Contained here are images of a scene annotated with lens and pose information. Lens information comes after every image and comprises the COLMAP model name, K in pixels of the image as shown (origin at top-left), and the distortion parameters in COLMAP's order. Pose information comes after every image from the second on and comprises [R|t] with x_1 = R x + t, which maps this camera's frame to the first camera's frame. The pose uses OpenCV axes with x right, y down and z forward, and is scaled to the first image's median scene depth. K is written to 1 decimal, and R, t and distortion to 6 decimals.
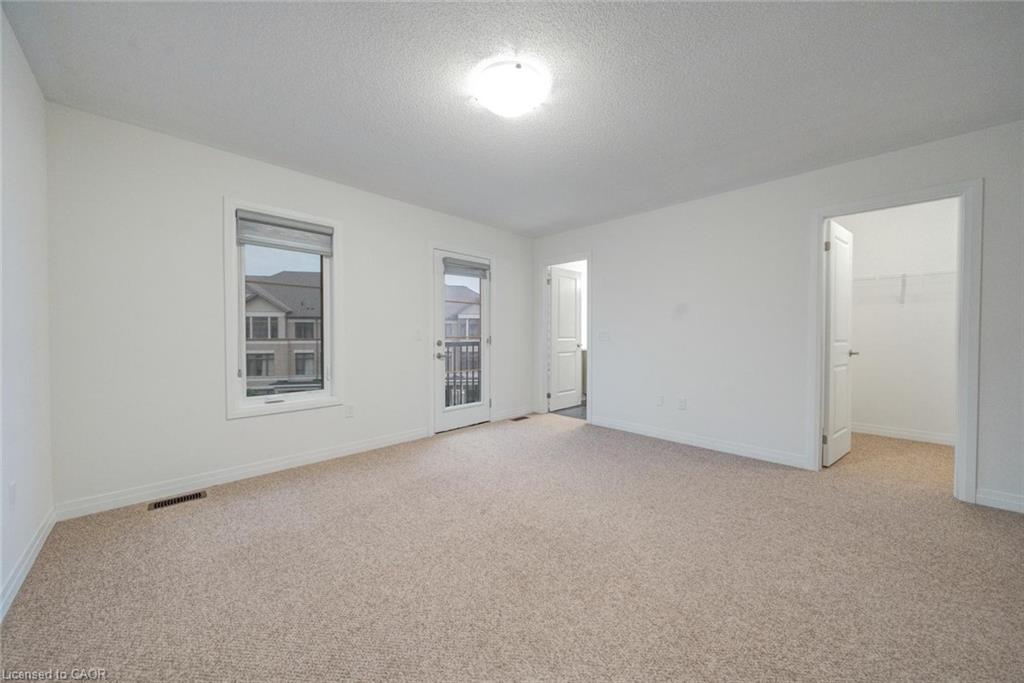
lens RADIAL K [[363.3, 0, 518.0], [0, 363.3, 339.8], [0, 0, 1]] dist [-0.004938, -0.000477]
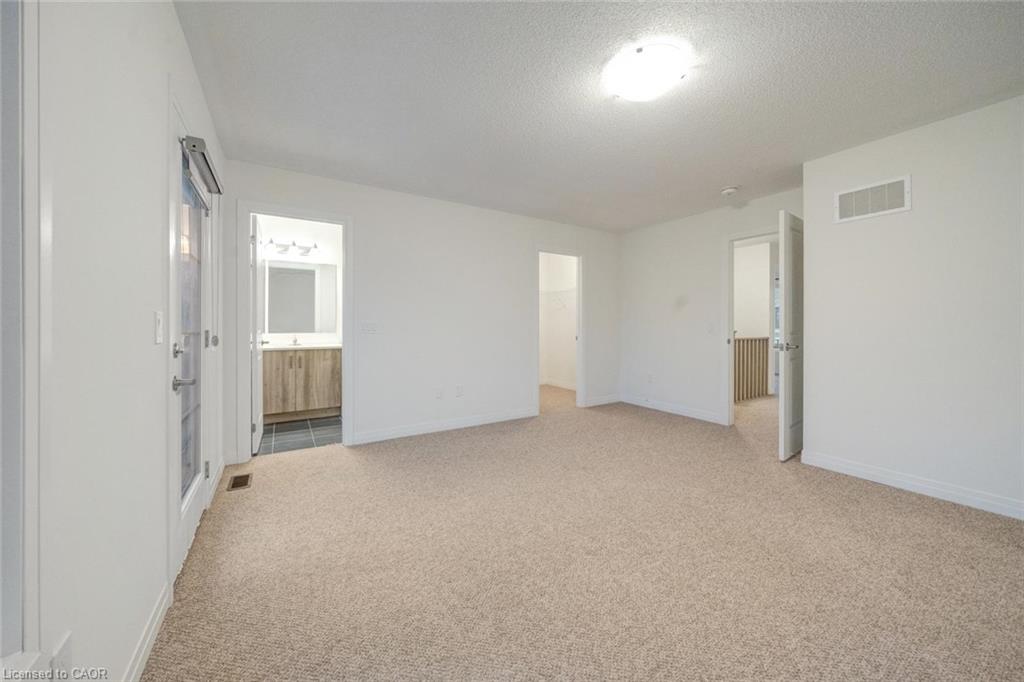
lens RADIAL K [[363.3, 0, 514.4], [0, 363.3, 322.9], [0, 0, 1]] dist [-0.004938, -0.000477]
pose [[0.220213, 0.002906, 0.975447, -0.522643], [0.015287, 0.999862, -0.006430, -0.012413], [-0.975332, 0.016328, 0.220138, 0.571857]]
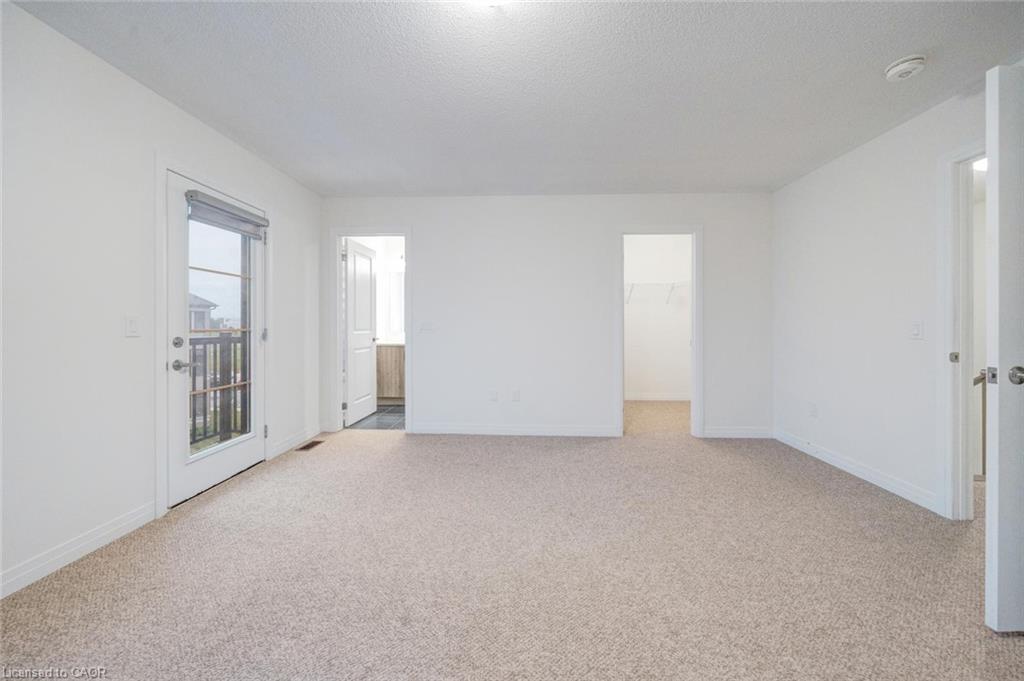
lens RADIAL K [[363.3, 0, 511.4], [0, 363.3, 324.7], [0, 0, 1]] dist [-0.004938, -0.000477]
pose [[0.735363, 0.001328, 0.677672, -0.220149], [0.009830, 0.999872, -0.012626, -0.004963], [-0.677602, 0.015947, 0.735256, 0.253691]]
